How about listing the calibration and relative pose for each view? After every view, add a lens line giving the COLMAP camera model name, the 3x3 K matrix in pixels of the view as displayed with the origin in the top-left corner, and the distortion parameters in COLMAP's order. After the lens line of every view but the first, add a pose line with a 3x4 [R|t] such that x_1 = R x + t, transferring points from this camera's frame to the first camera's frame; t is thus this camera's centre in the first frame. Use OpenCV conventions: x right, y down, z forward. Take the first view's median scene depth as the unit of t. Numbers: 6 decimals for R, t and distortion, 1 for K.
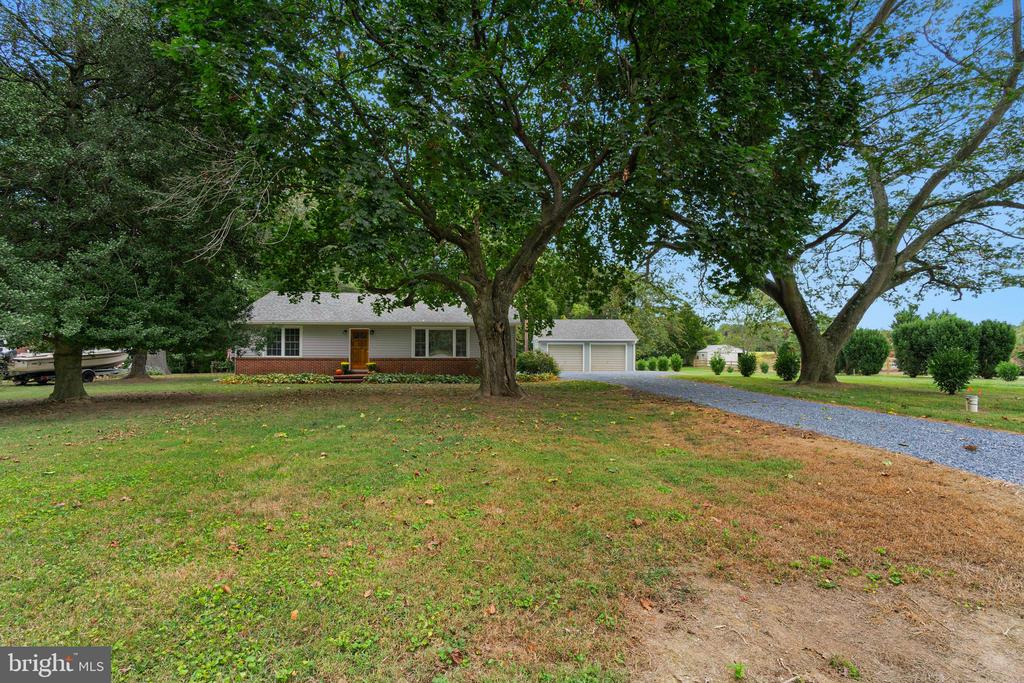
lens RADIAL K [[439.5, 0, 507.7], [0, 439.5, 339.5], [0, 0, 1]] dist [-0.019670, 0.000136]
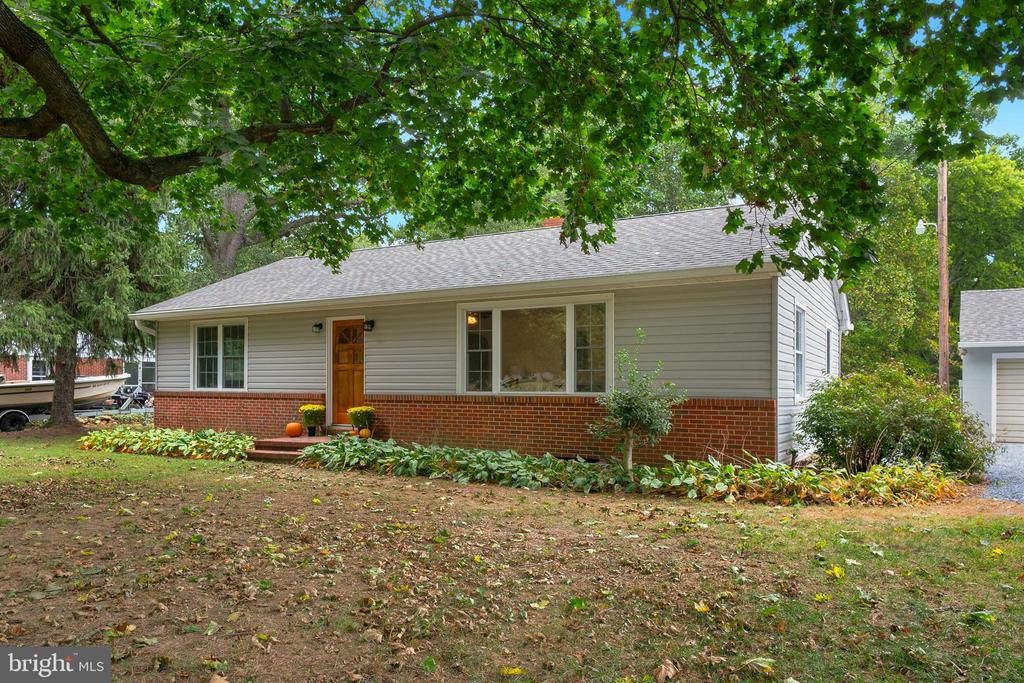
lens RADIAL K [[696.2, 0, 510.5], [0, 696.2, 344.6], [0, 0, 1]] dist [-0.004826, 0.000041]
pose [[0.844080, -0.031577, -0.535286, 0.111567], [0.014976, 0.999263, -0.035331, 0.022636], [0.536008, 0.021806, 0.843932, 0.563523]]
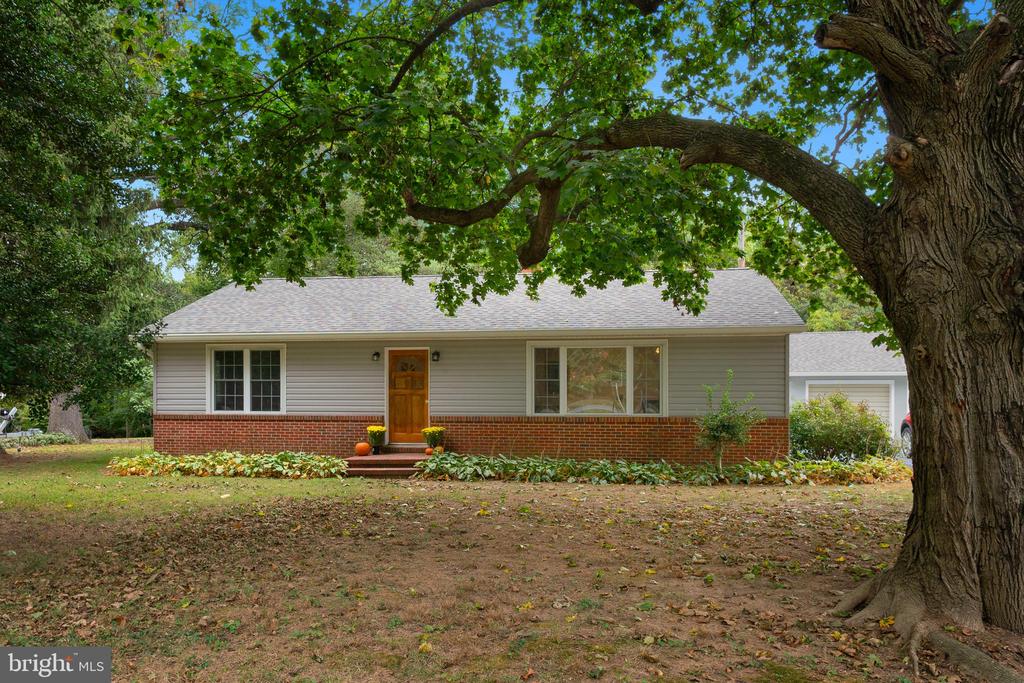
lens RADIAL K [[696.2, 0, 513.7], [0, 696.2, 350.8], [0, 0, 1]] dist [-0.004826, 0.000041]
pose [[0.980217, -0.016345, -0.197251, -0.099246], [0.008168, 0.999076, -0.042200, 0.007669], [0.197759, 0.039754, 0.979444, 0.345490]]
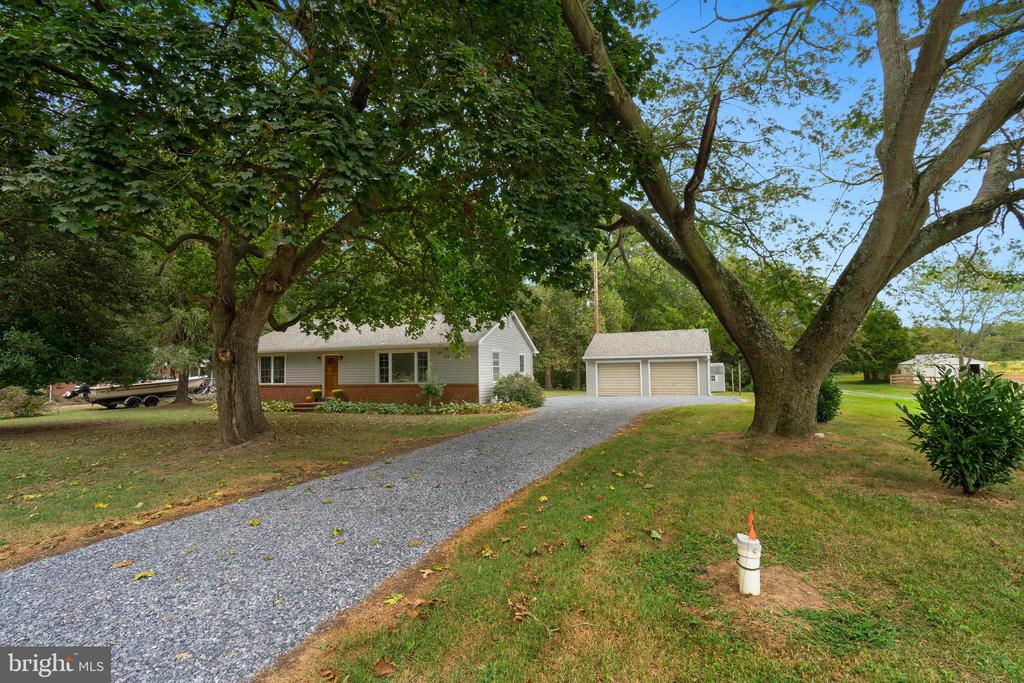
lens RADIAL K [[439.5, 0, 509.6], [0, 439.5, 342.4], [0, 0, 1]] dist [-0.019670, 0.000136]
pose [[0.931553, -0.041225, -0.361261, 0.385356], [0.029350, 0.998835, -0.038299, -0.002541], [0.362419, 0.025075, 0.931678, 0.239154]]
